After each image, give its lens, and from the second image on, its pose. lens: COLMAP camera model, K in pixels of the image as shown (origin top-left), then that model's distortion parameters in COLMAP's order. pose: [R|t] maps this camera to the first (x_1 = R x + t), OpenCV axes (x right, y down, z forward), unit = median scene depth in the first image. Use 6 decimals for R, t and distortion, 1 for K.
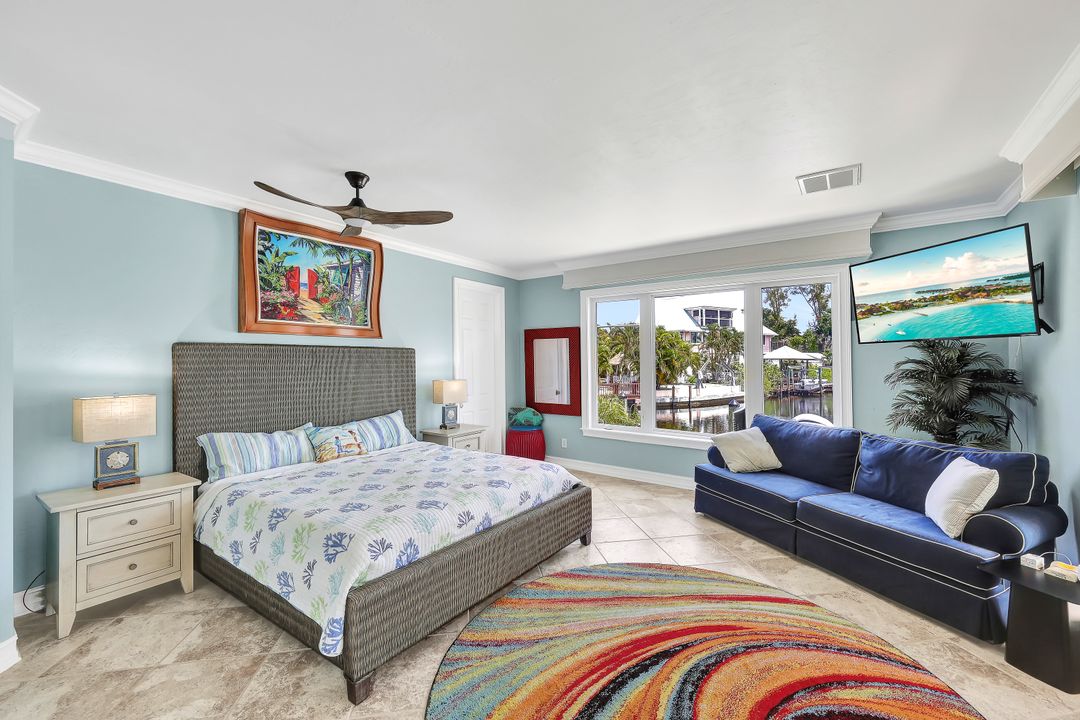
lens RADIAL K [[435.1, 0, 540.0], [0, 435.1, 360.0], [0, 0, 1]] dist [0.000619, 0.000121]
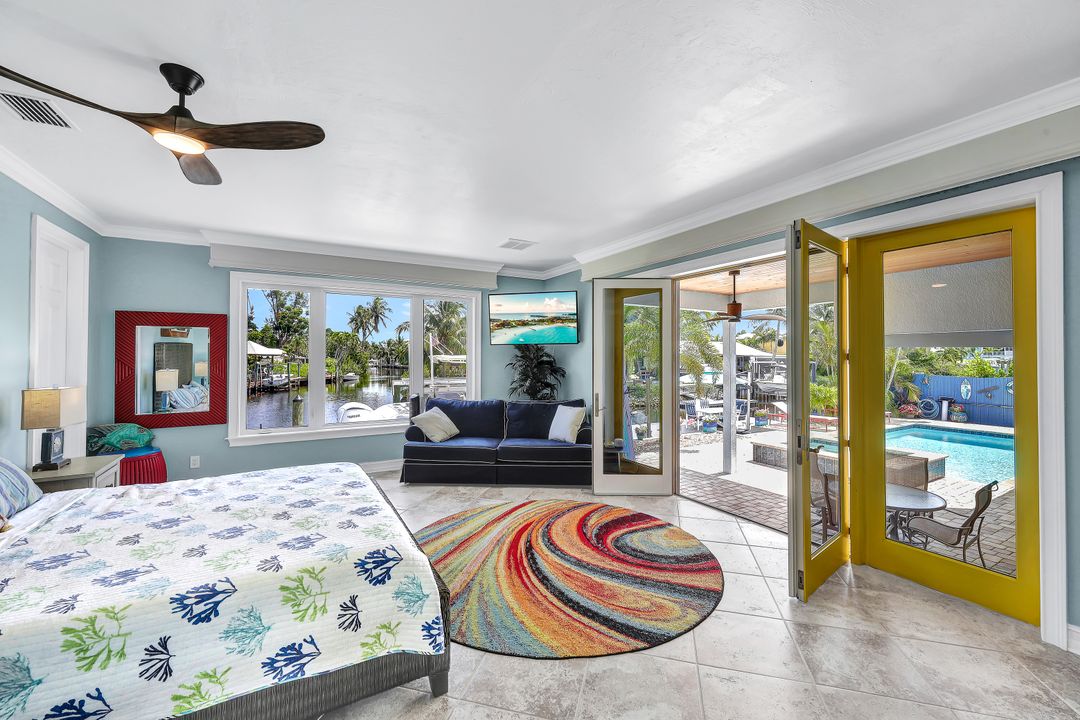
lens RADIAL K [[432.8, 0, 540.0], [0, 432.8, 360.0], [0, 0, 1]] dist [0.000289, 0.000097]
pose [[0.440536, -0.010145, 0.897678, -0.770994], [0.000950, 0.999941, 0.010835, 0.001974], [-0.897734, -0.003921, 0.440520, 0.225109]]
